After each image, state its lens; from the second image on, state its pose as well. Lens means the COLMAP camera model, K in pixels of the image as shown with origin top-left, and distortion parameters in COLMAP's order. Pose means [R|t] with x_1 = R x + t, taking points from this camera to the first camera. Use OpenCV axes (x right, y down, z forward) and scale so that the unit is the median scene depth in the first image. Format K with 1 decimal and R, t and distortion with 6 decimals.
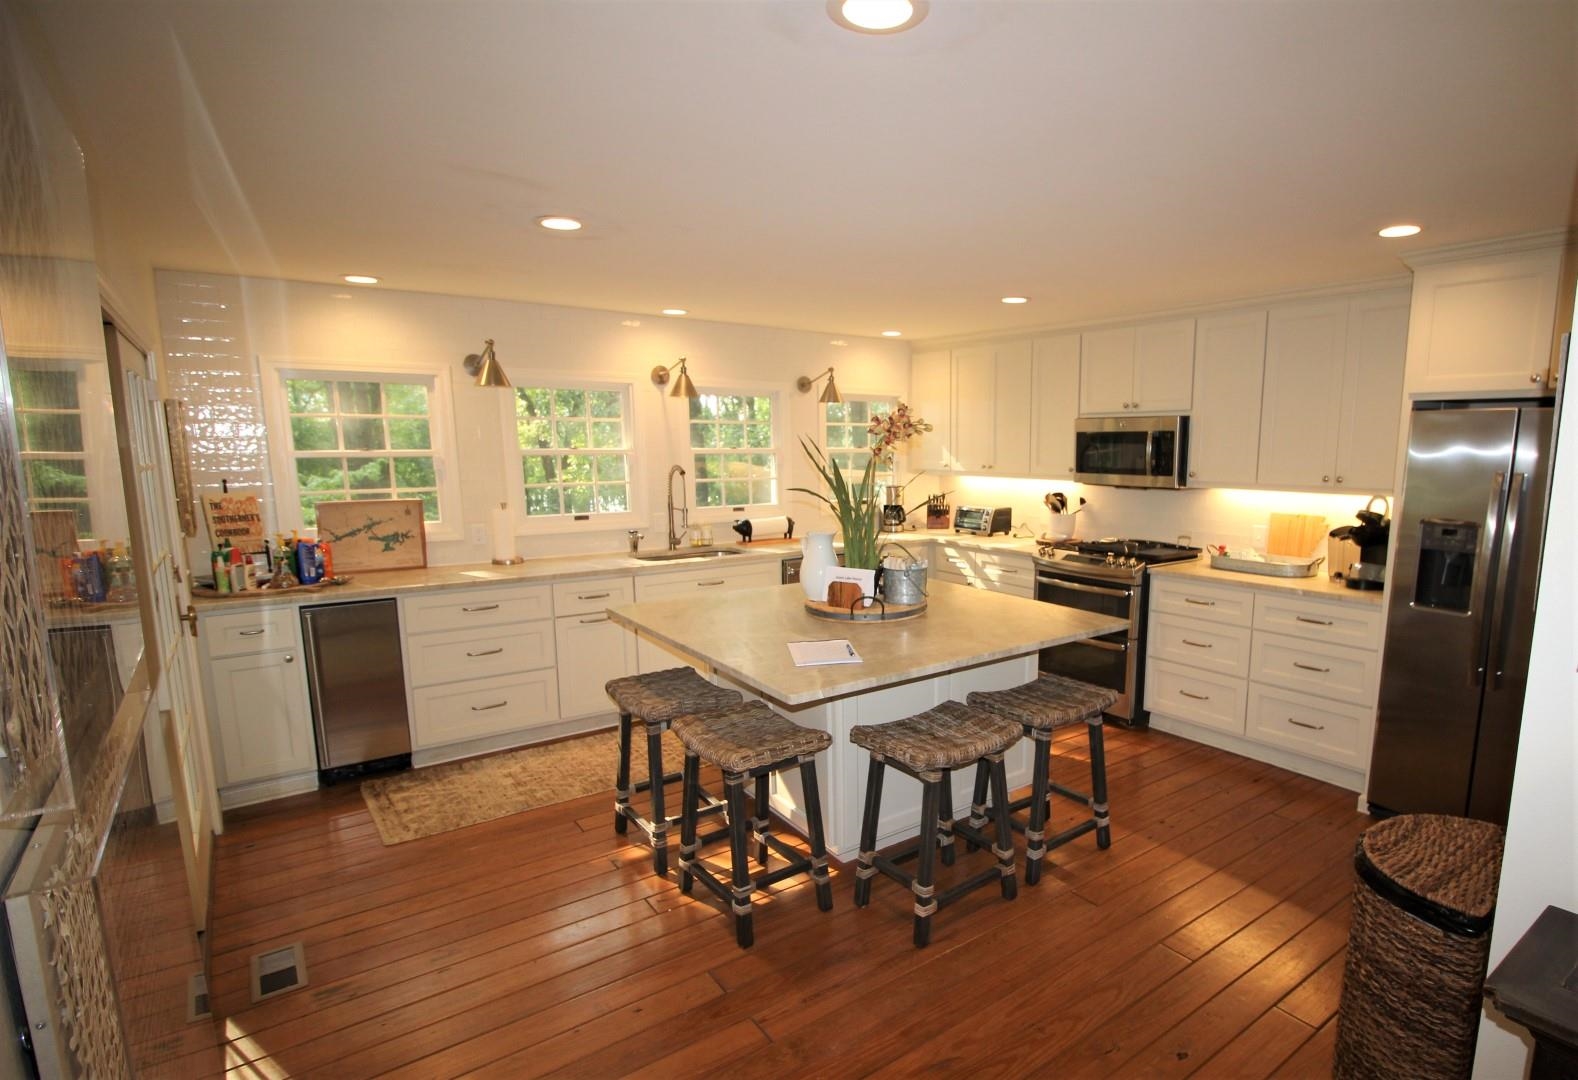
lens RADIAL K [[828.9, 0, 890.0], [0, 828.9, 595.5], [0, 0, 1]] dist [-0.003457, -0.002034]
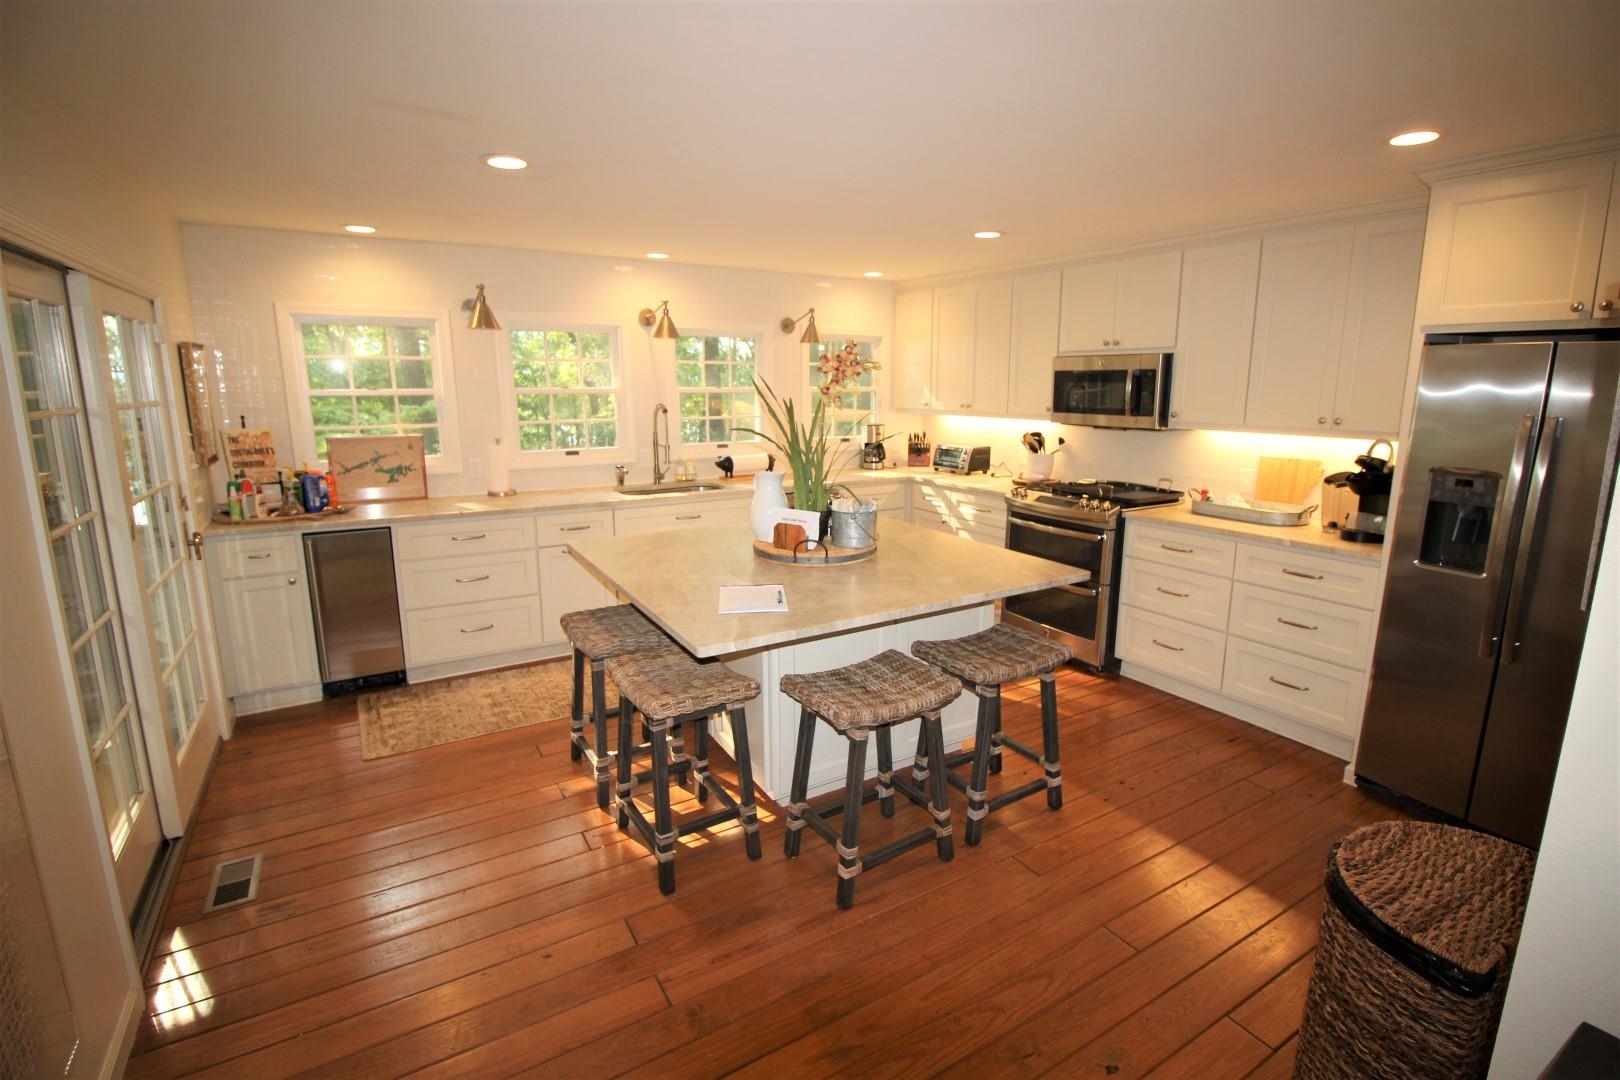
lens RADIAL K [[754.2, 0, 810.0], [0, 754.2, 540.0], [0, 0, 1]] dist [-0.001136, -0.010642]
pose [[0.992370, 0.024558, -0.120825, 0.068634], [-0.021747, 0.999463, 0.024530, -0.017166], [0.121363, -0.021715, 0.992371, 0.101610]]
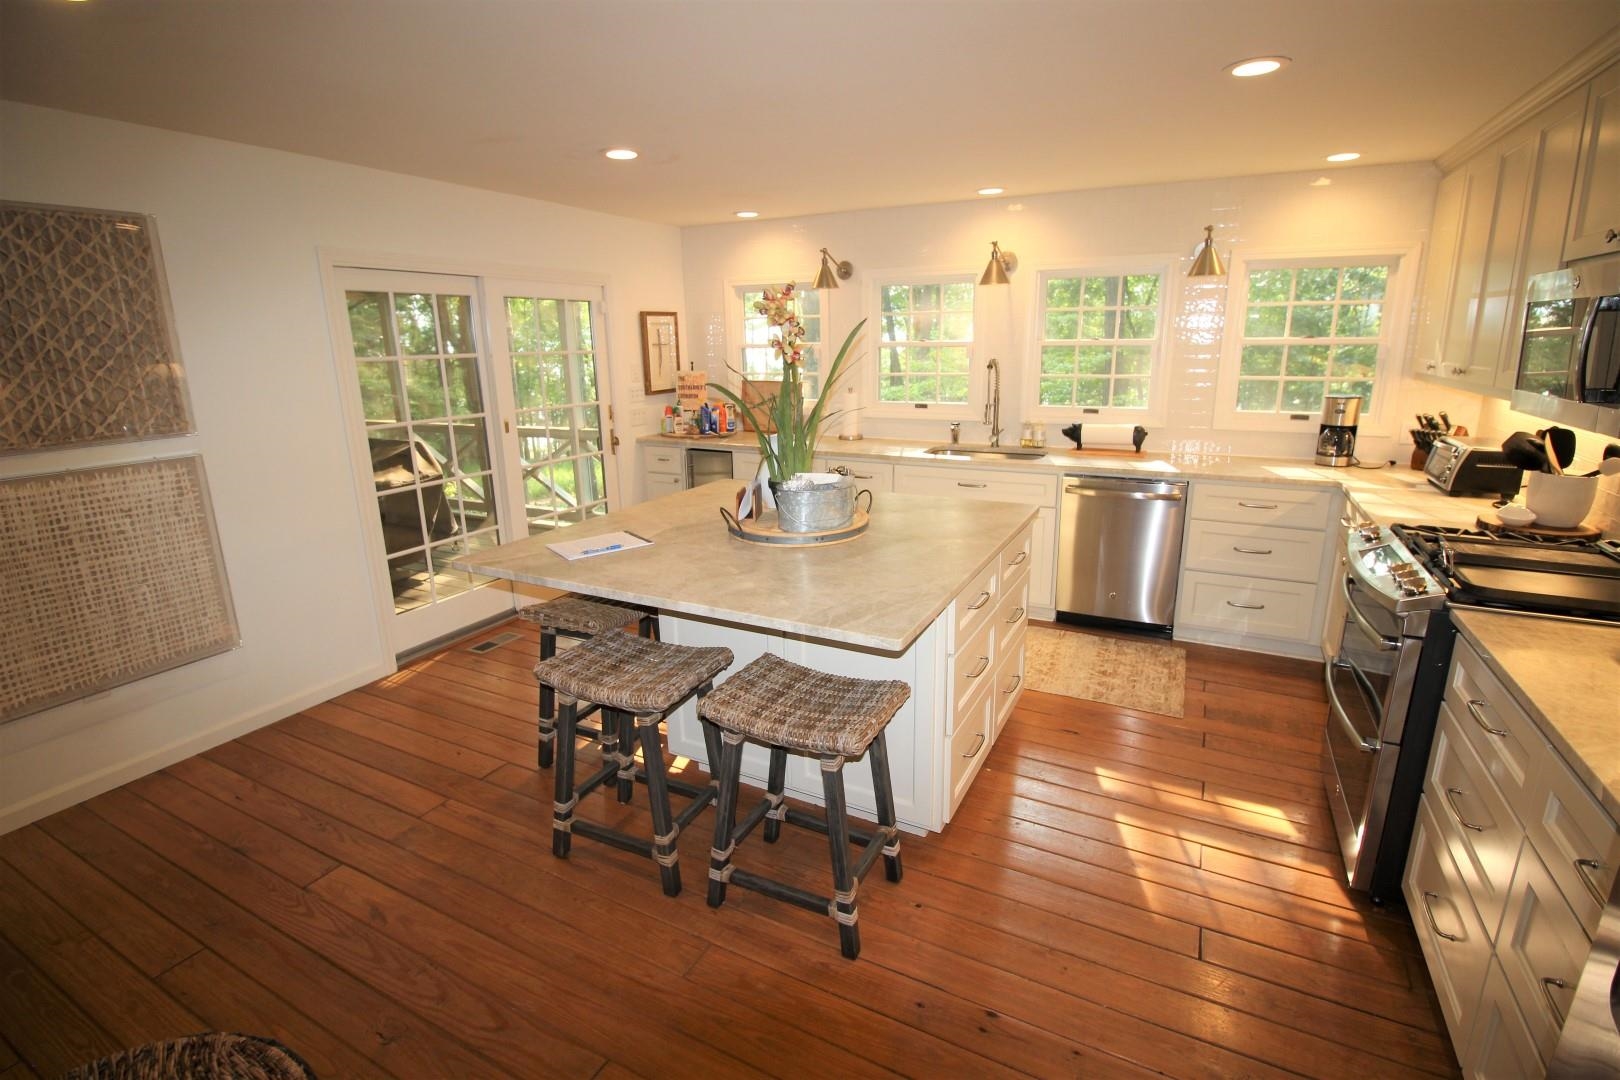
lens RADIAL K [[756.1, 0, 810.2], [0, 756.1, 522.8], [0, 0, 1]] dist [-0.000424, -0.000057]
pose [[0.406310, 0.211088, -0.889019, 0.642267], [-0.151882, 0.975017, 0.162092, -0.112861], [0.901024, 0.069166, 0.428219, 0.628393]]
